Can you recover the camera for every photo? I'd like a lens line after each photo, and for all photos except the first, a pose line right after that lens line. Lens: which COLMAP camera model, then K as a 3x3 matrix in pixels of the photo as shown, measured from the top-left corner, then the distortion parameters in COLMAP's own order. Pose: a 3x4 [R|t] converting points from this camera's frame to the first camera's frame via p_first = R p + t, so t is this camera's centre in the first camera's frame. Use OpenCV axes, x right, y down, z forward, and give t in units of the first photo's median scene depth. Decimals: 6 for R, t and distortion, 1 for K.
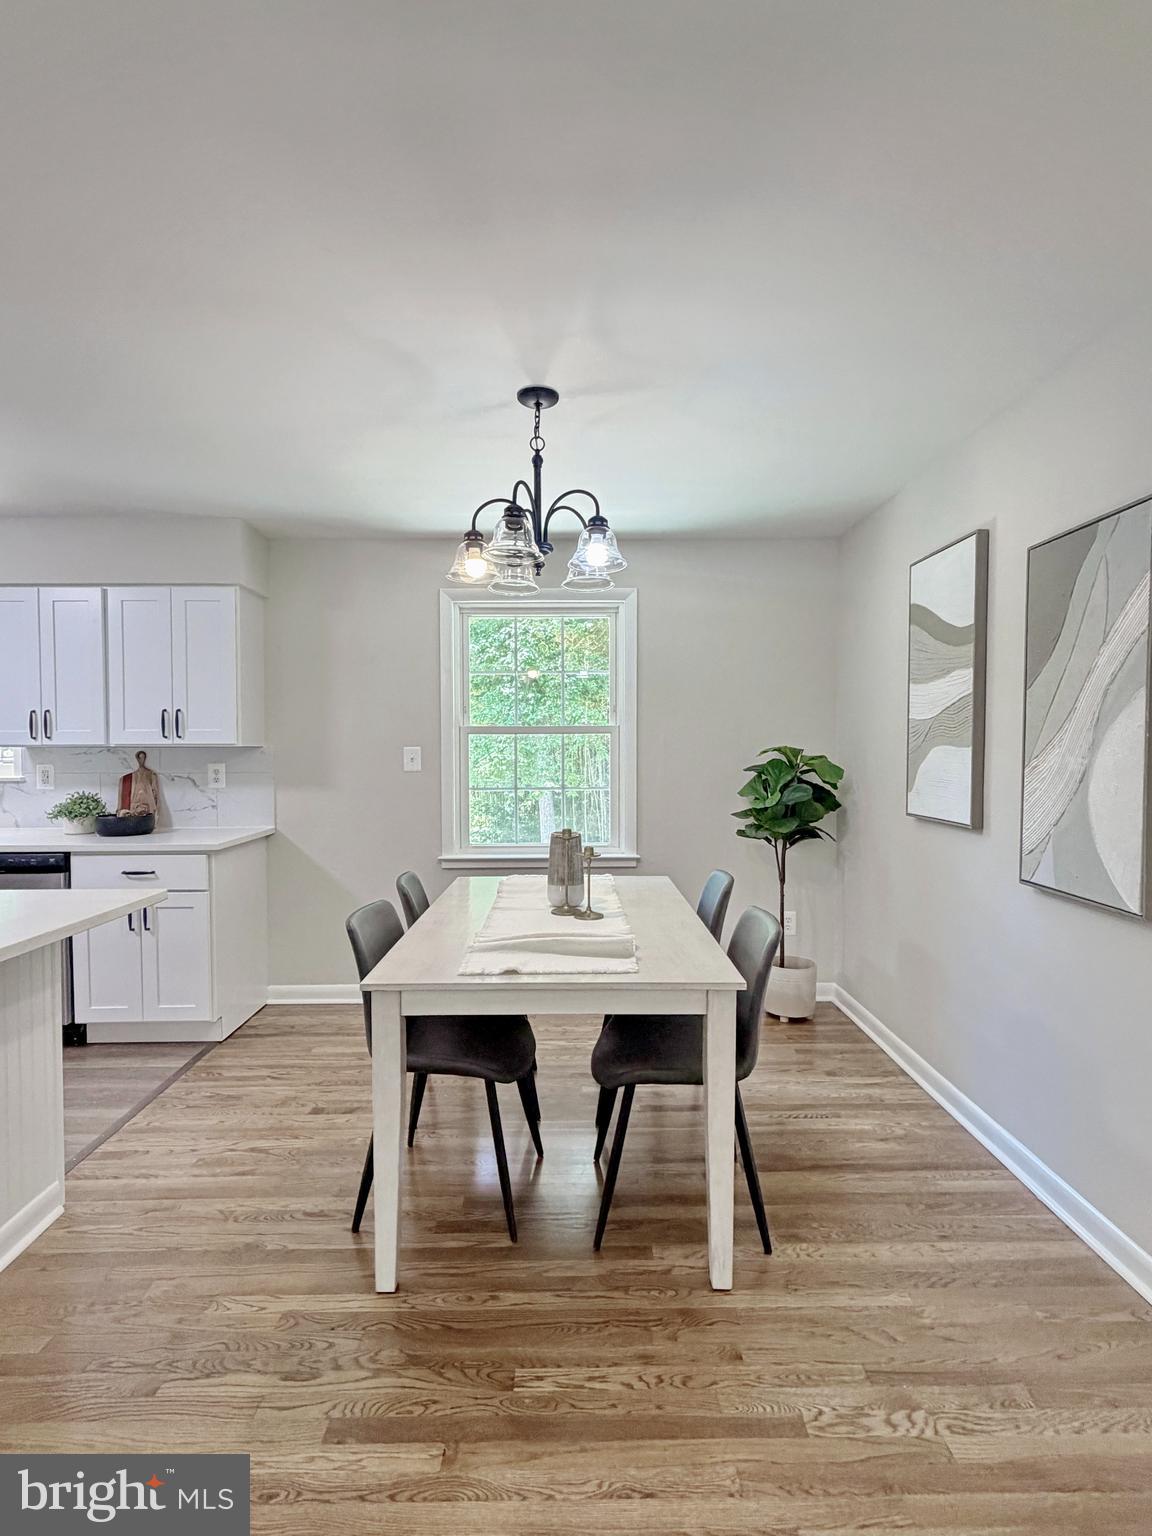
lens RADIAL K [[755.2, 0, 595.6], [0, 755.2, 769.5], [0, 0, 1]] dist [0.000035, 0.000497]
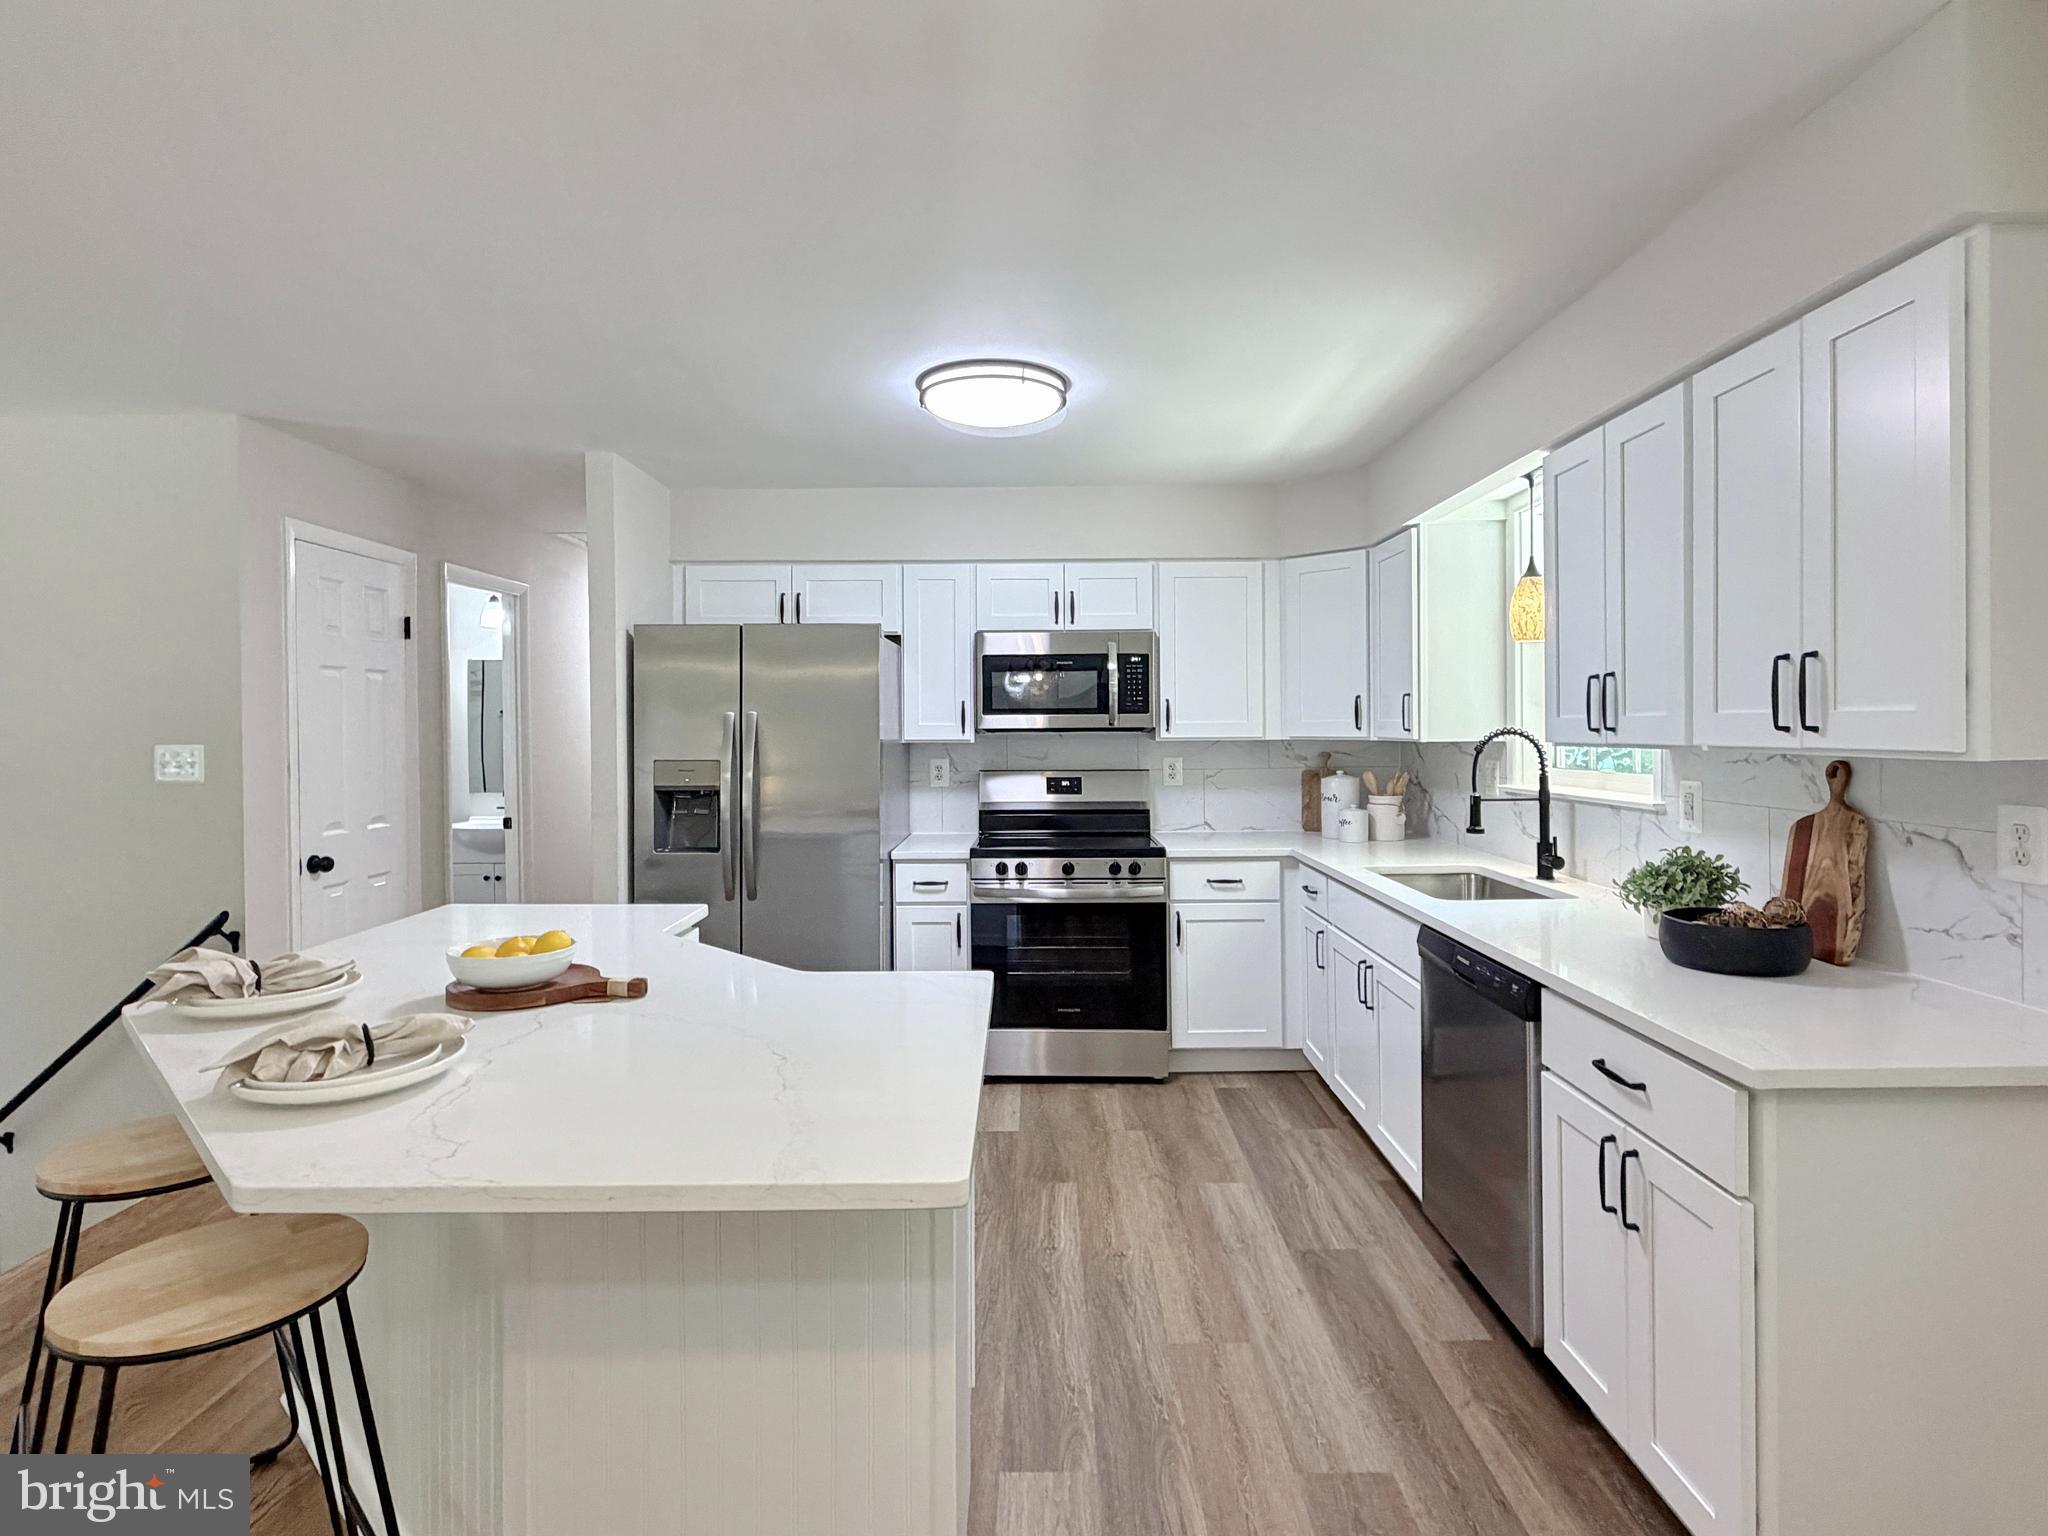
lens RADIAL K [[1006.9, 0, 993.2], [0, 1006.9, 748.7], [0, 0, 1]] dist [0.000035, 0.000497]
pose [[-0.019949, 0.021550, -0.999569, -0.073326], [-0.021659, 0.999524, 0.021981, -0.039020], [0.999566, 0.022088, -0.019473, 0.671313]]
